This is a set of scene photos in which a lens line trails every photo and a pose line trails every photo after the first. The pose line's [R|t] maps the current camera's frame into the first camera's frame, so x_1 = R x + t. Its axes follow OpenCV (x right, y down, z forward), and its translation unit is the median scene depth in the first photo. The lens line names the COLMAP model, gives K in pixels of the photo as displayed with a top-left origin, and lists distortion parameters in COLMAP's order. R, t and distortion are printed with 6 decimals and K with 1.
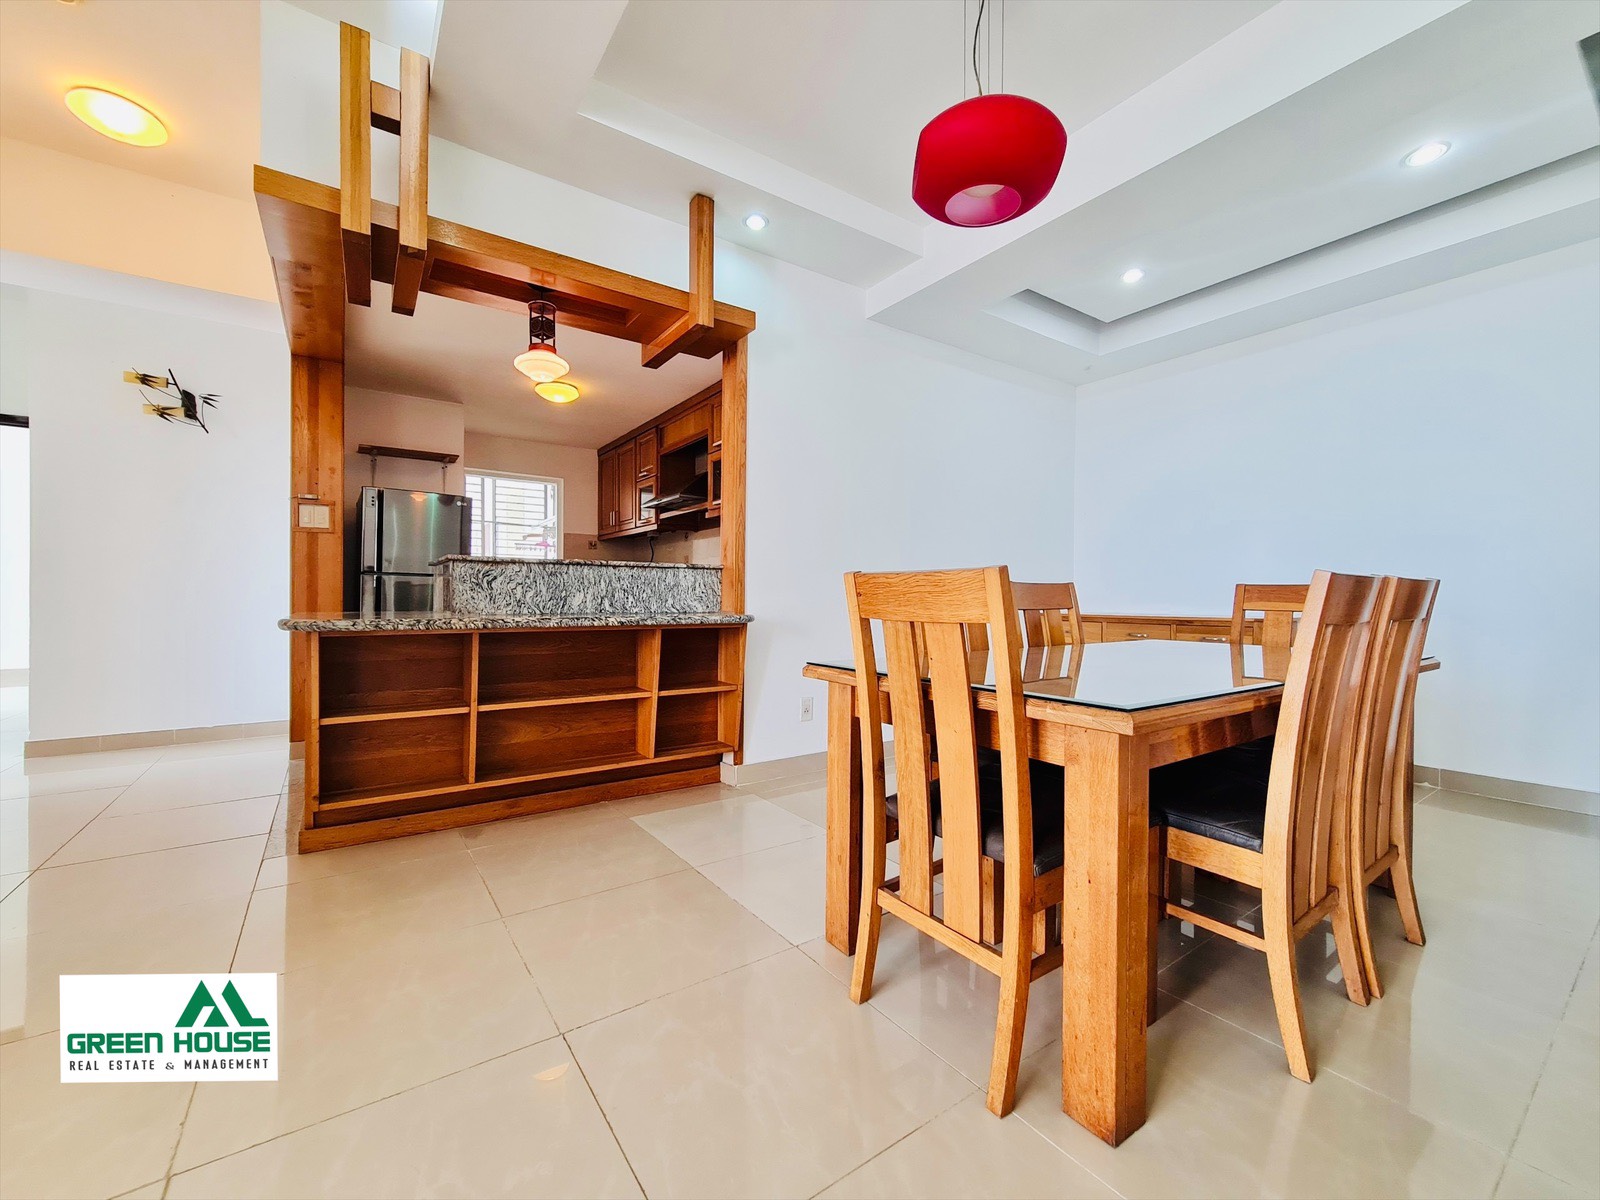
lens RADIAL K [[653.6, 0, 798.0], [0, 653.6, 600.8], [0, 0, 1]] dist [0.000169, -0.002906]
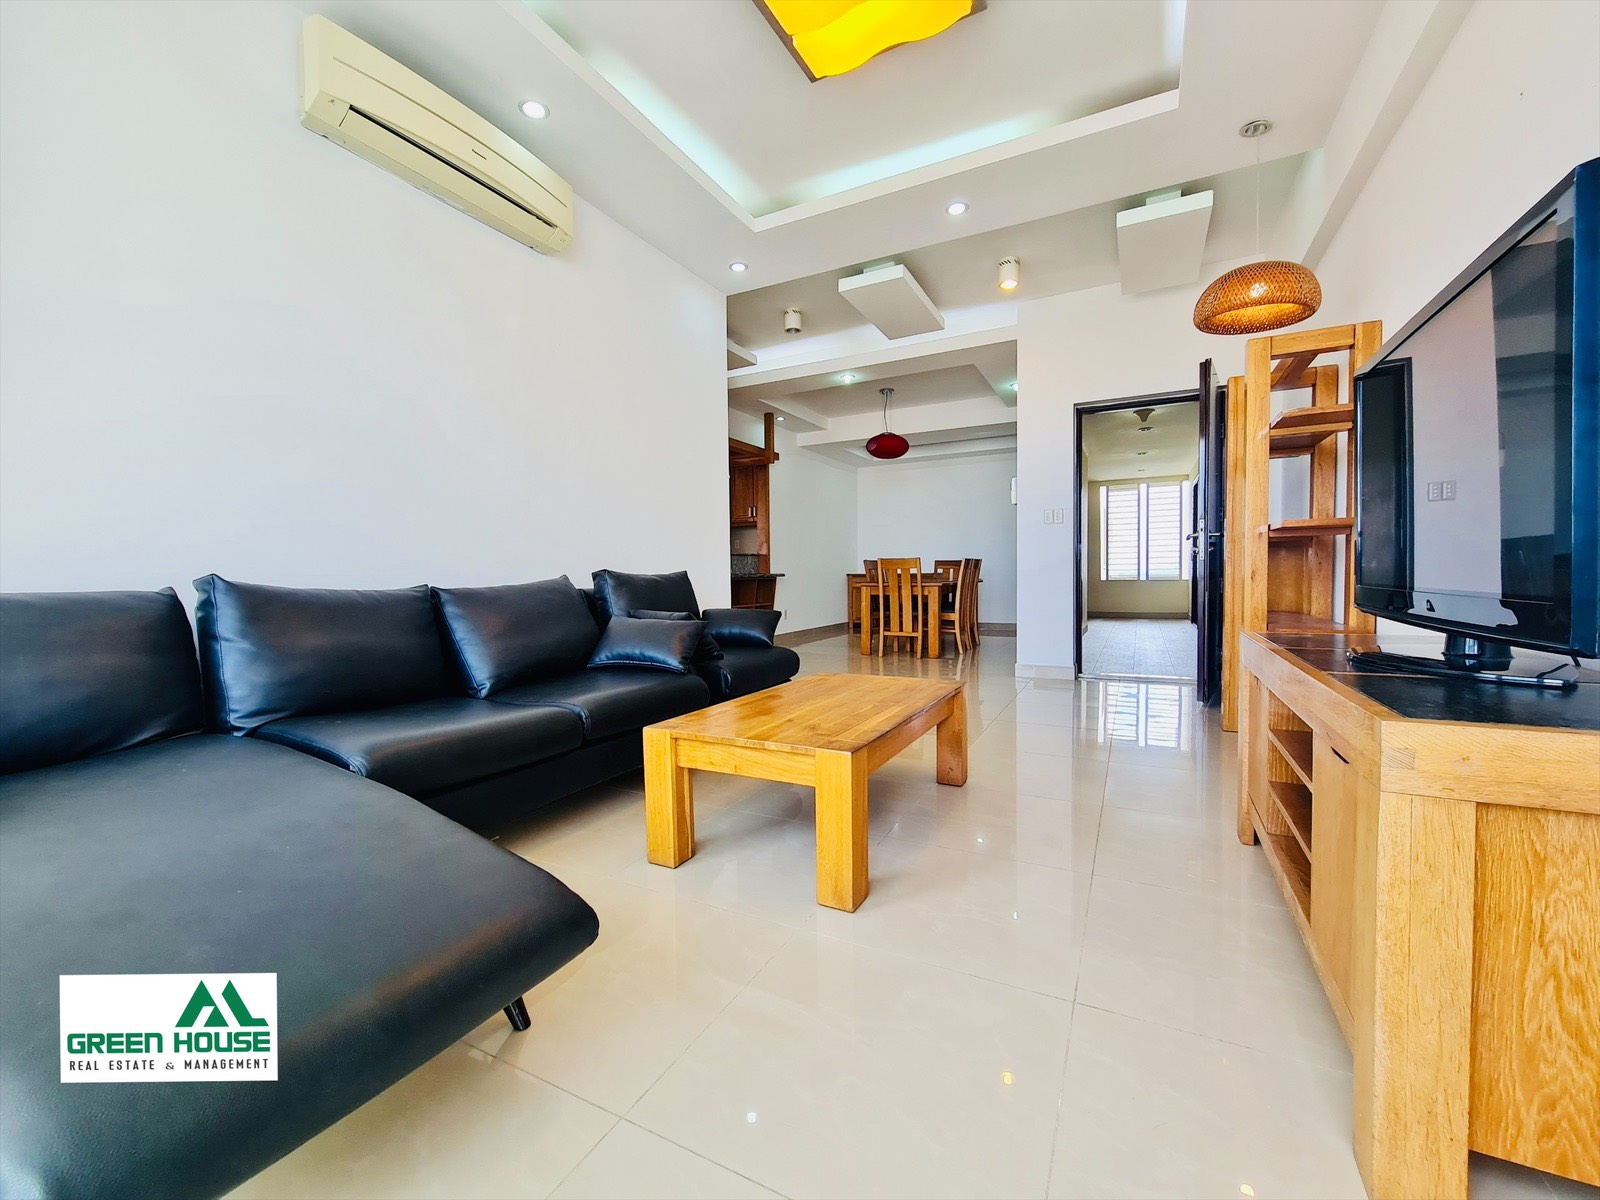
lens RADIAL K [[653.6, 0, 799.3], [0, 653.6, 595.6], [0, 0, 1]] dist [0.000169, -0.002906]
pose [[0.883739, -0.036497, 0.466554, -2.740614], [0.022888, 0.999132, 0.034805, 0.041141], [-0.467419, -0.020080, 0.883808, -2.941612]]
